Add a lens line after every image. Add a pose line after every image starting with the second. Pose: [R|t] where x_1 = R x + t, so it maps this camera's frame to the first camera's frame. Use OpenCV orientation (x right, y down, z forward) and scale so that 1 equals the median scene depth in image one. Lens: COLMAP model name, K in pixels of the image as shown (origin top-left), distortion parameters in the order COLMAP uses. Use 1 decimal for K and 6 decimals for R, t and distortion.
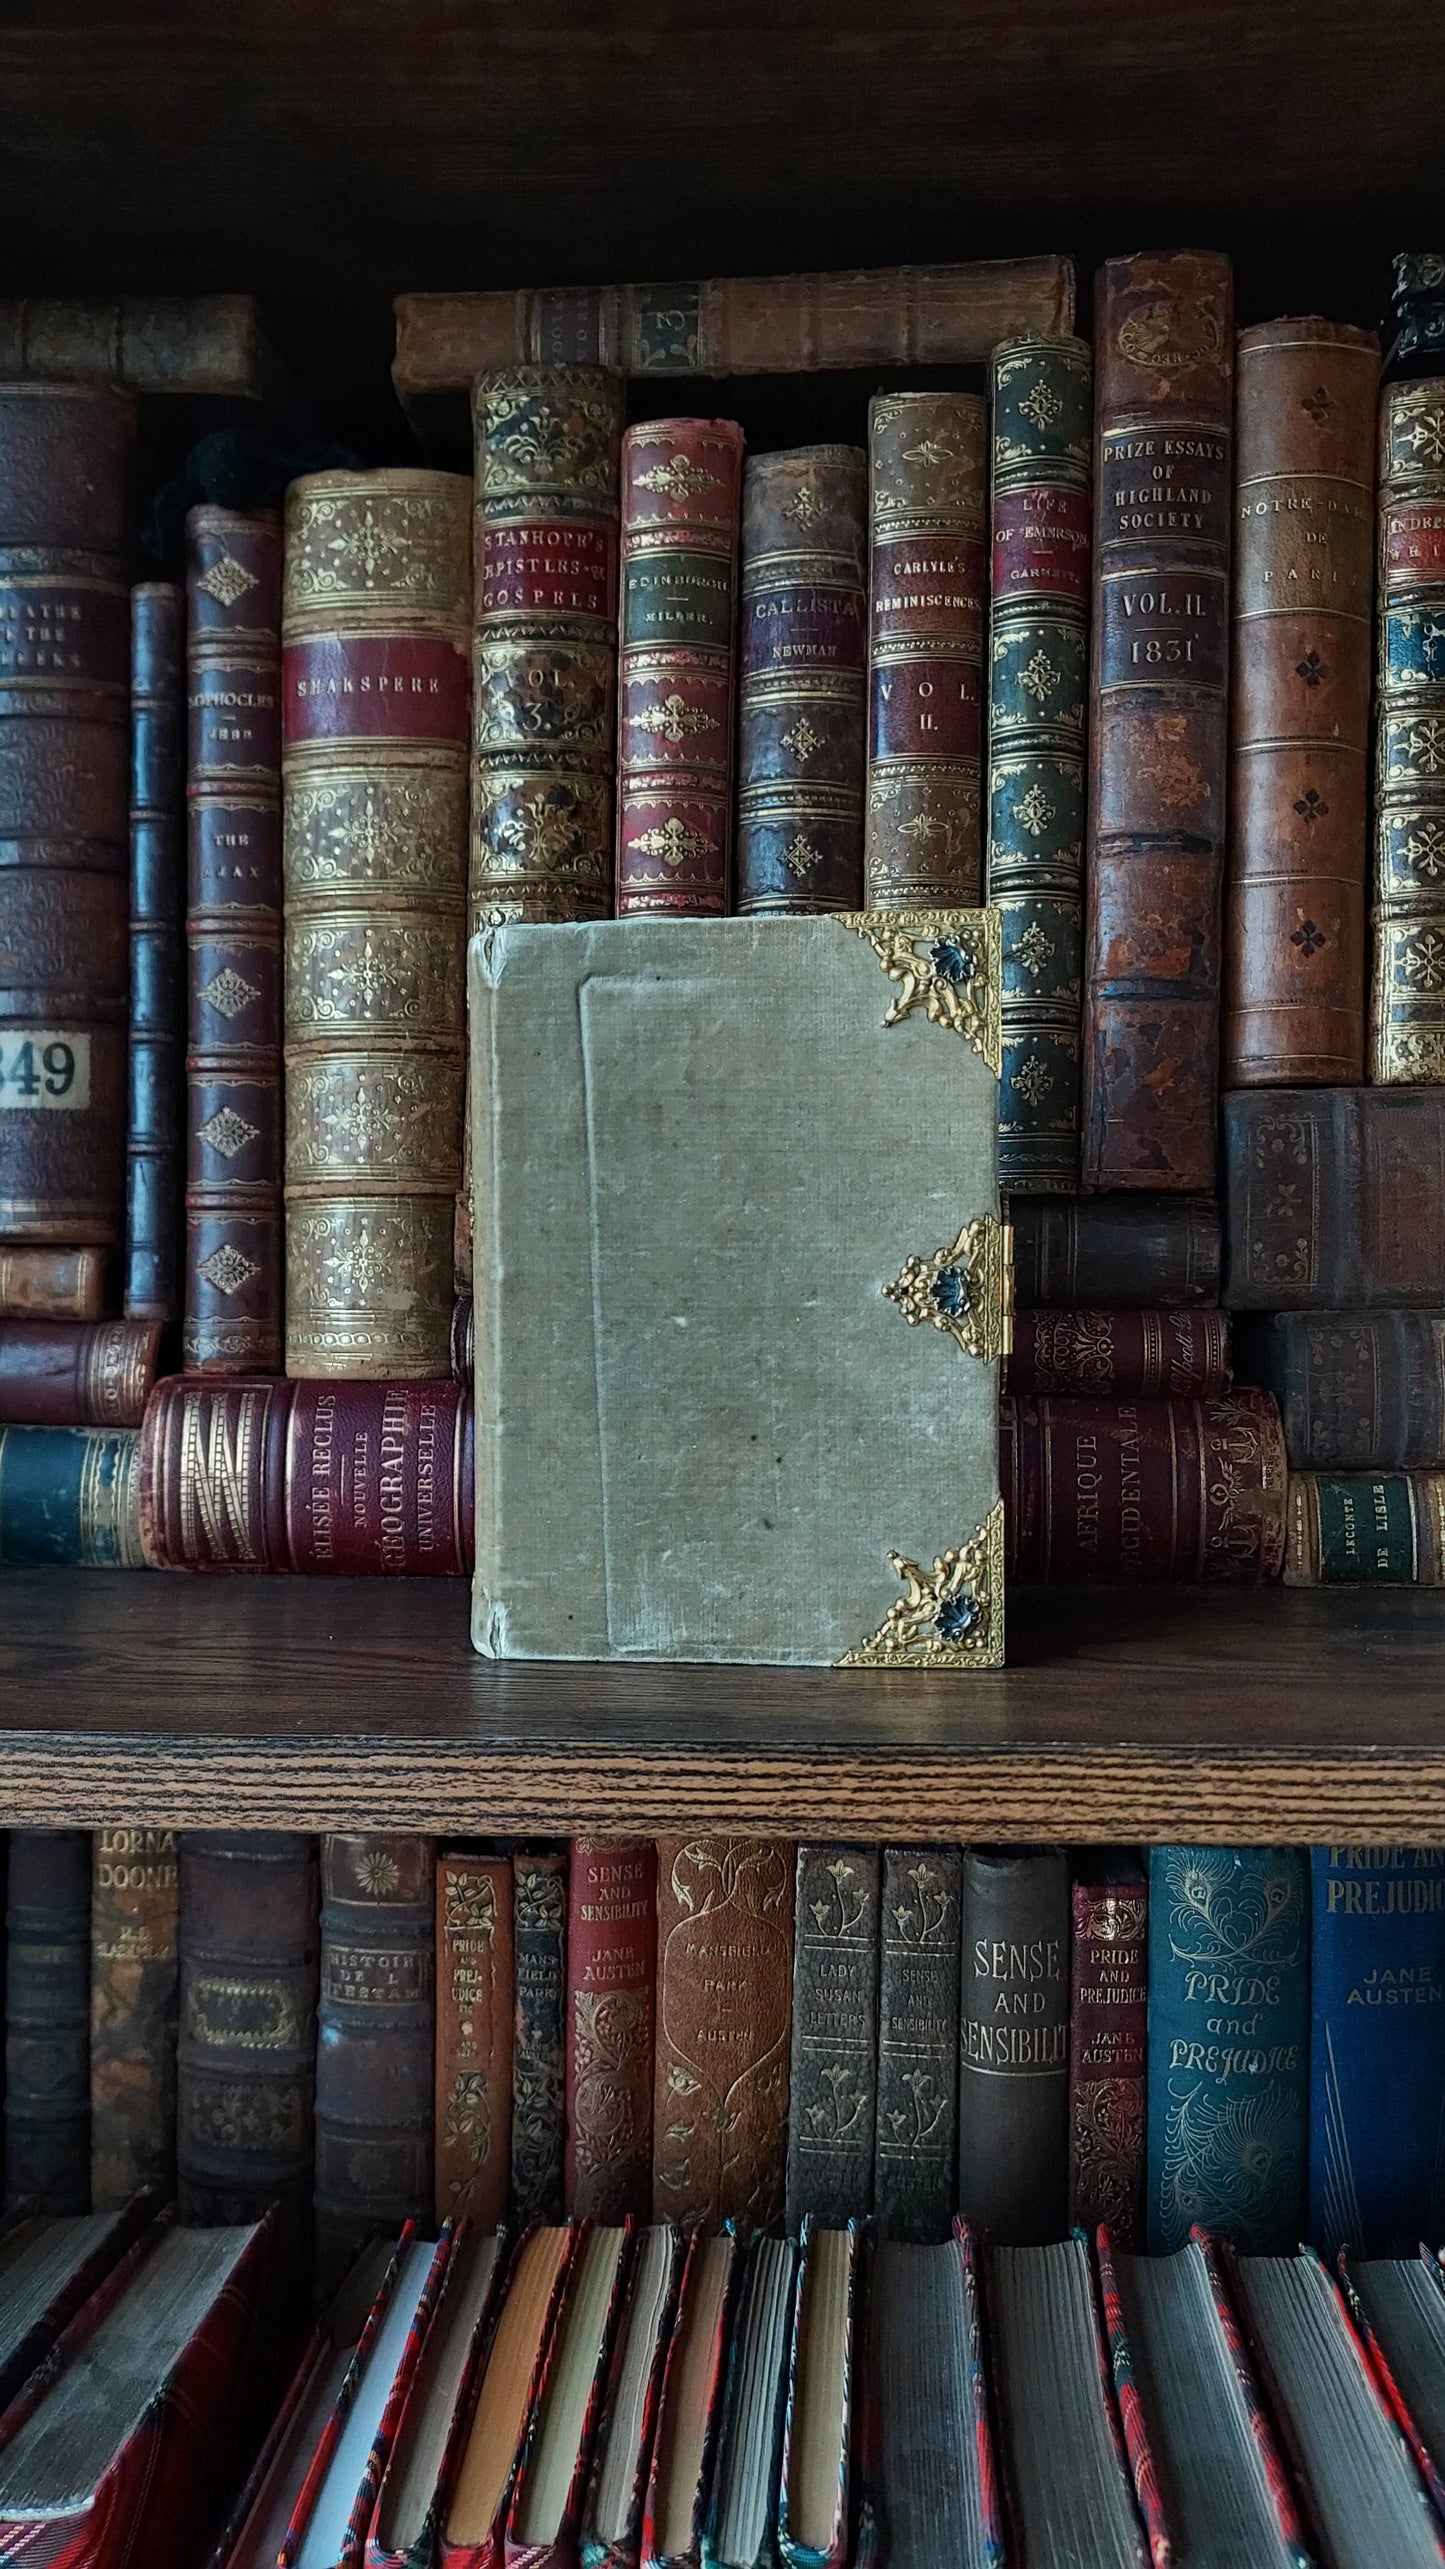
lens RADIAL K [[1905.6, 0, 725.2], [0, 1905.6, 1301.4], [0, 0, 1]] dist [0.097842, -0.175853]
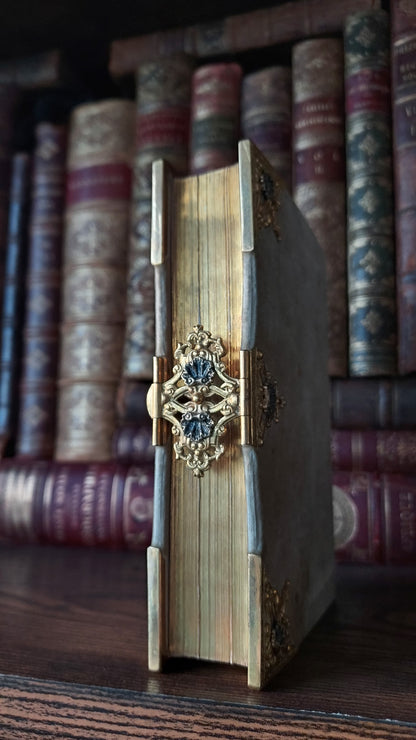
lens RADIAL K [[577.1, 0, 204.8], [0, 577.1, 371.0], [0, 0, 1]] dist [-0.012249, 0.002336]
pose [[0.978344, -0.020665, -0.205949, 0.107051], [-0.005866, 0.991836, -0.127388, 0.020820], [0.206900, 0.125837, 0.970236, 0.340287]]
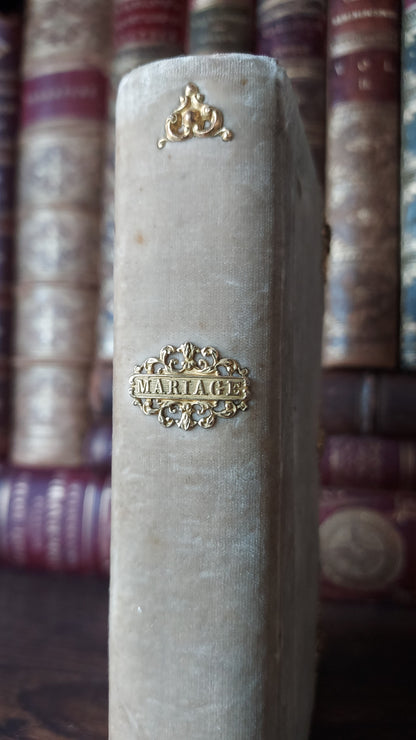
lens RADIAL K [[601.3, 0, 193.3], [0, 601.3, 369.8], [0, 0, 1]] dist [-0.035101, -0.005053]
pose [[0.983843, 0.009702, -0.178771, 0.052517], [-0.012980, 0.999768, -0.017176, -0.042572], [0.178563, 0.019219, 0.983741, 0.467253]]
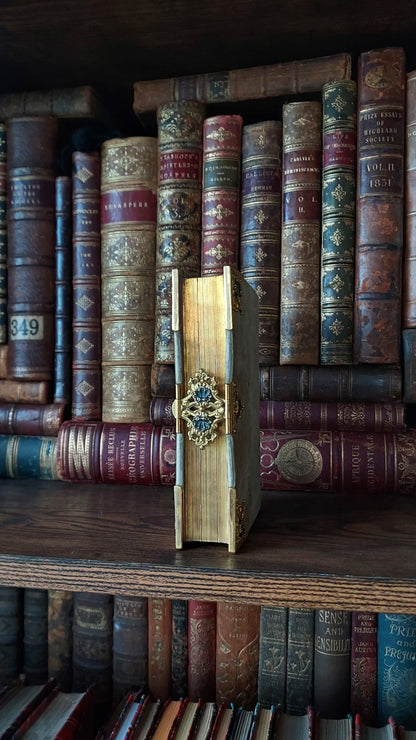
lens RADIAL K [[552.2, 0, 206.4], [0, 552.2, 373.8], [0, 0, 1]] dist [0.096018, -0.181388]
pose [[0.991226, -0.003142, -0.132138, 0.070748], [0.003535, 0.999990, 0.002740, -0.043817], [0.132128, -0.003183, 0.991228, 0.102329]]
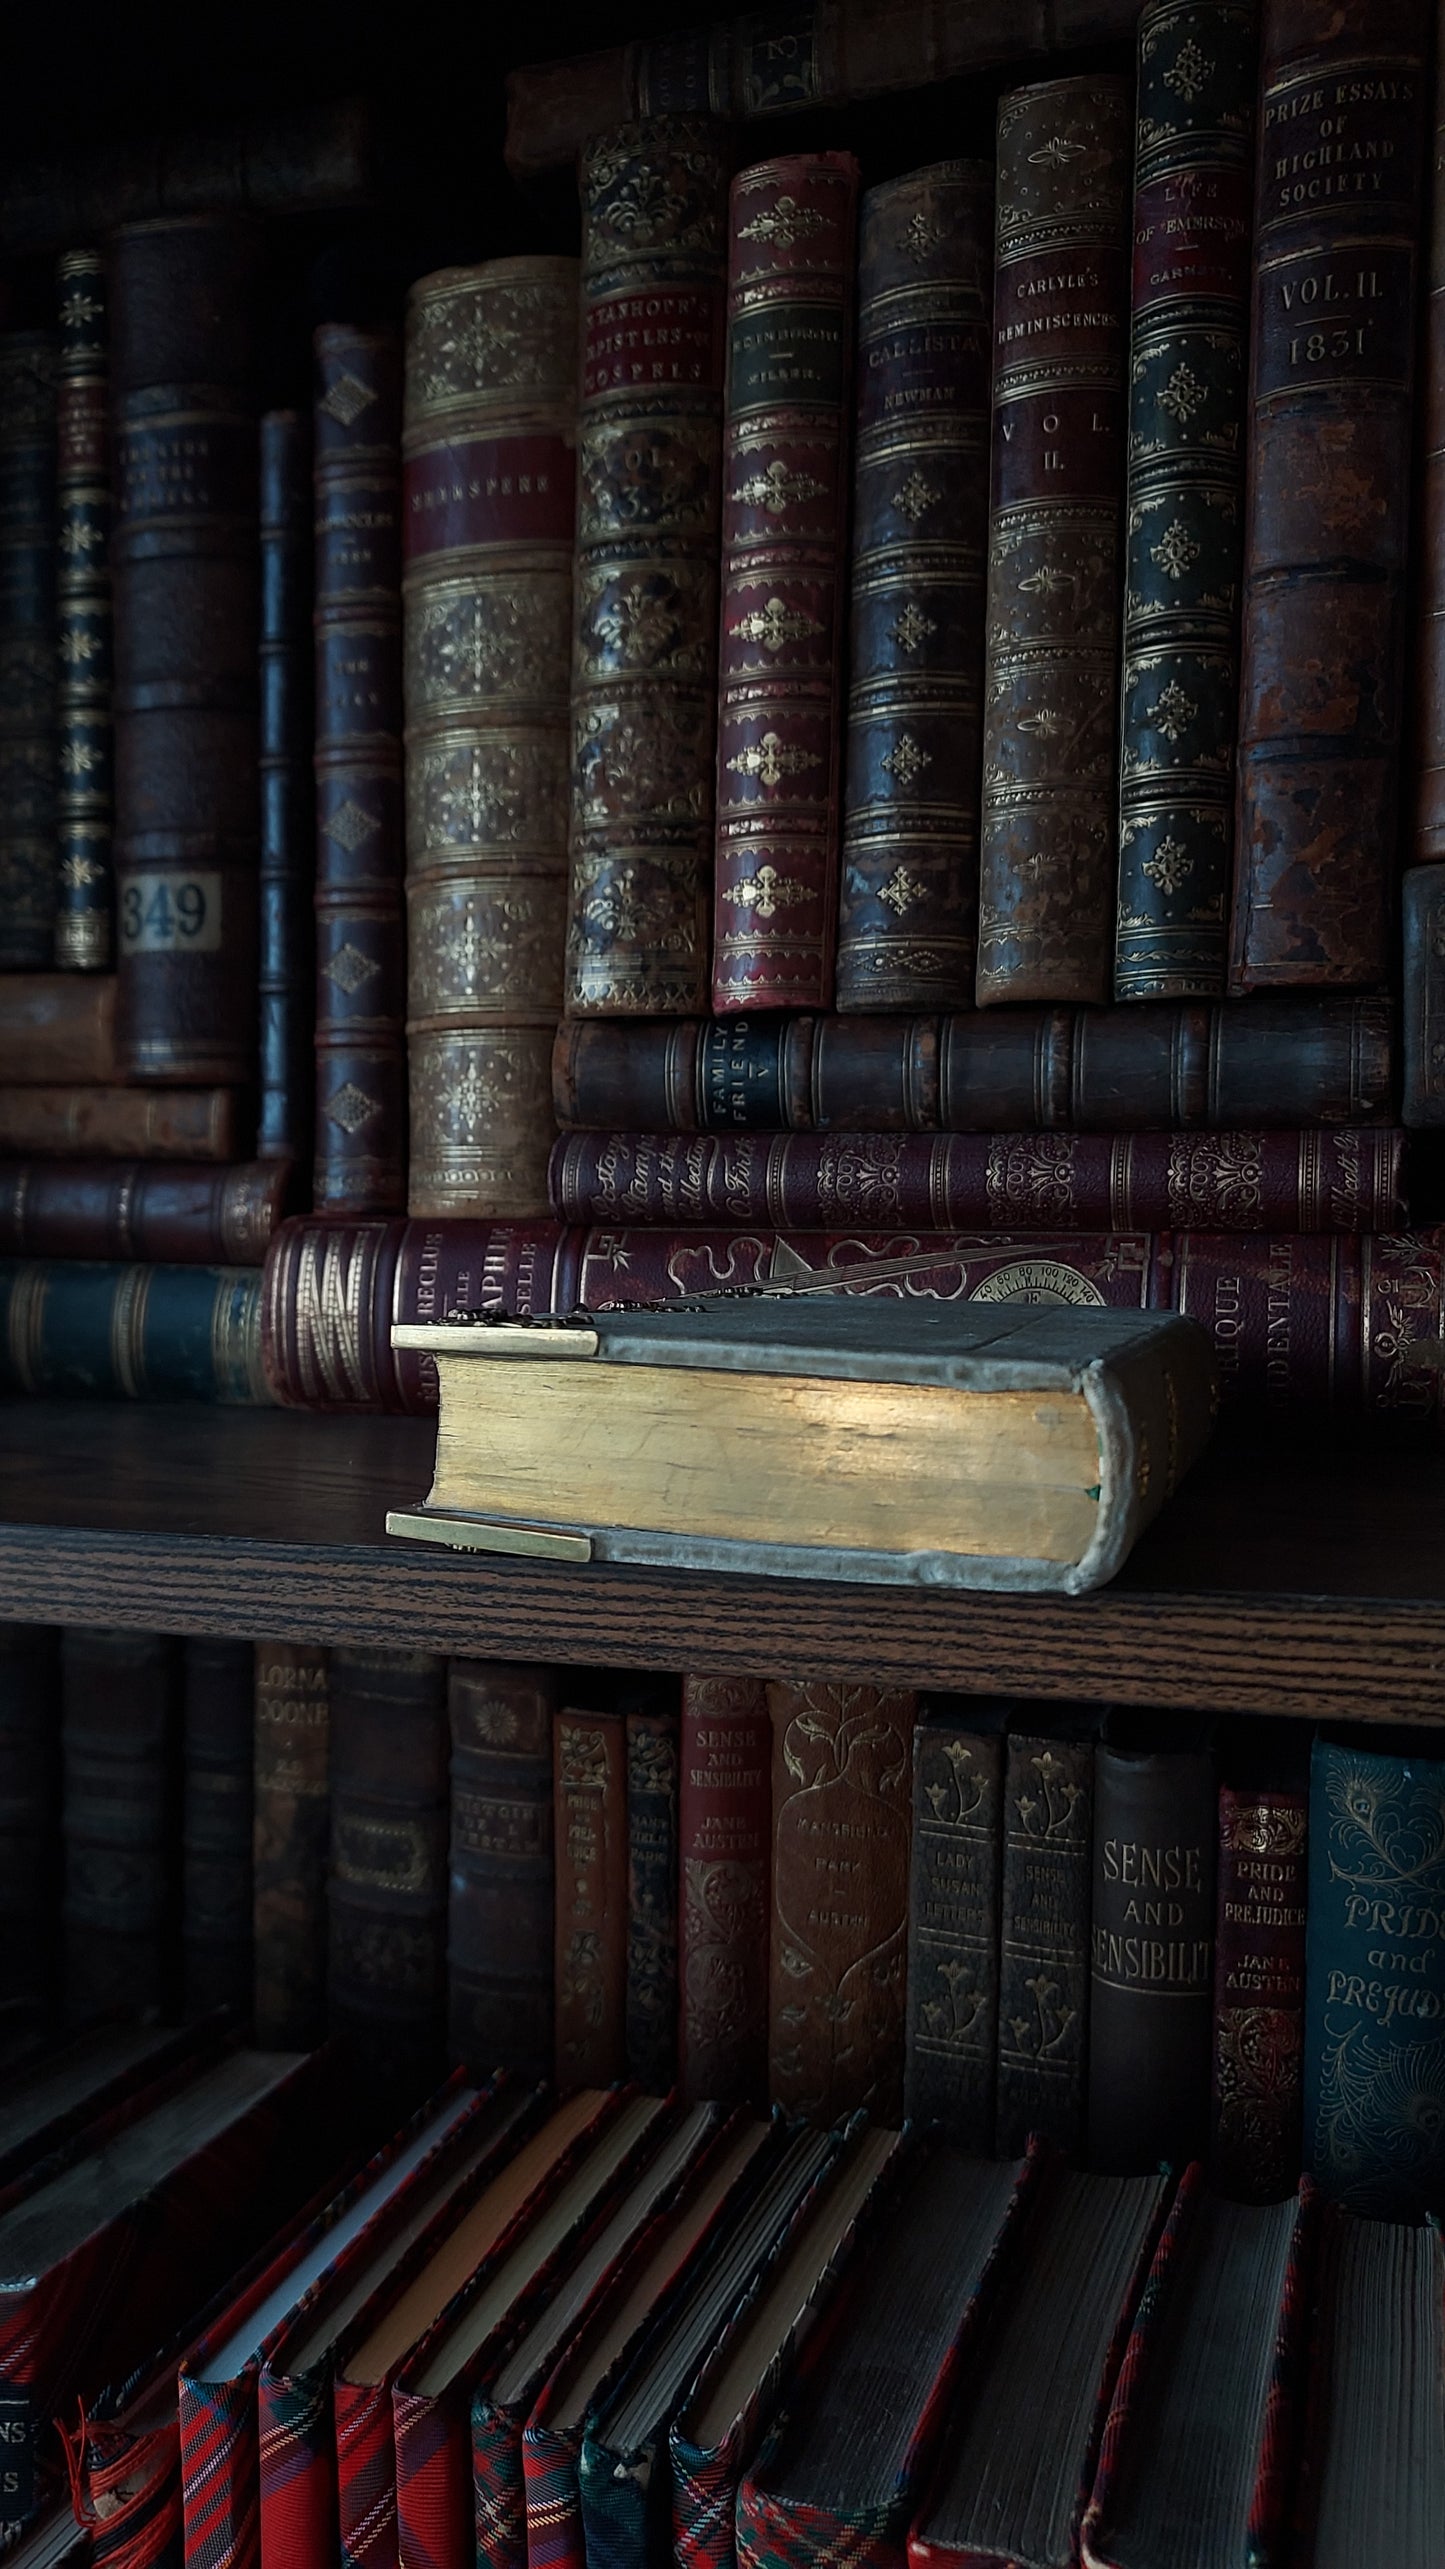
lens RADIAL K [[1917.1, 0, 716.8], [0, 1917.1, 1297.8], [0, 0, 1]] dist [0.096018, -0.181388]
pose [[0.963926, 0.008046, -0.266047, 0.193398], [0.001478, 0.999366, 0.035580, 0.047479], [0.266165, -0.034690, 0.963303, 0.093108]]
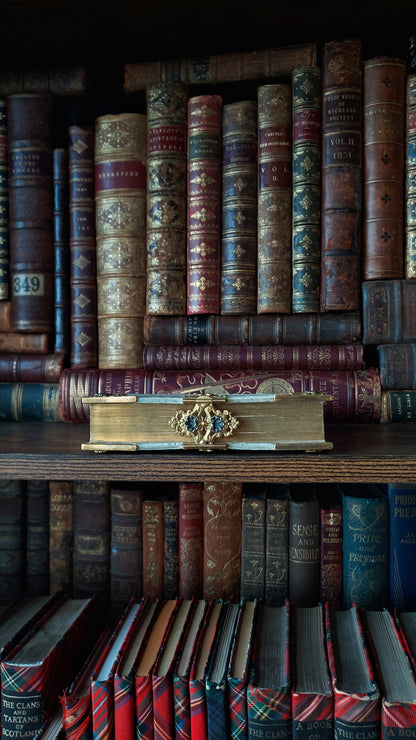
lens RADIAL K [[552.2, 0, 206.4], [0, 552.2, 373.8], [0, 0, 1]] dist [0.096018, -0.181388]
pose [[0.997695, -0.012517, -0.066701, 0.043339], [0.013269, 0.999853, 0.010840, 0.041776], [0.066555, -0.011700, 0.997714, -0.026880]]
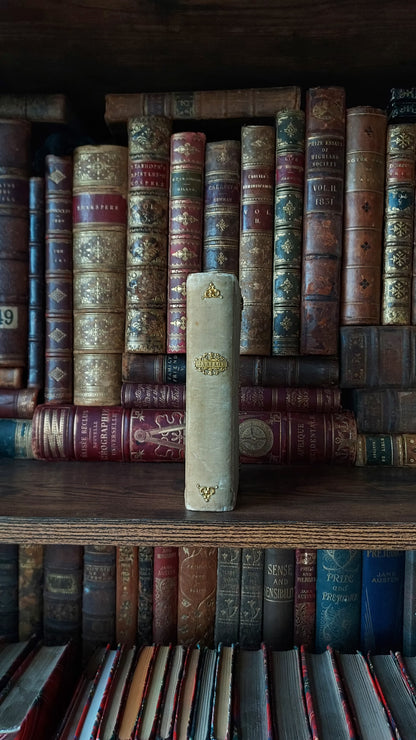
lens RADIAL K [[548.9, 0, 208.8], [0, 548.9, 374.9], [0, 0, 1]] dist [0.097842, -0.175853]
pose [[0.999884, 0.005671, 0.014167, 0.003733], [-0.006016, 0.999684, 0.024414, -0.043291], [-0.014024, -0.024497, 0.999602, -0.016547]]
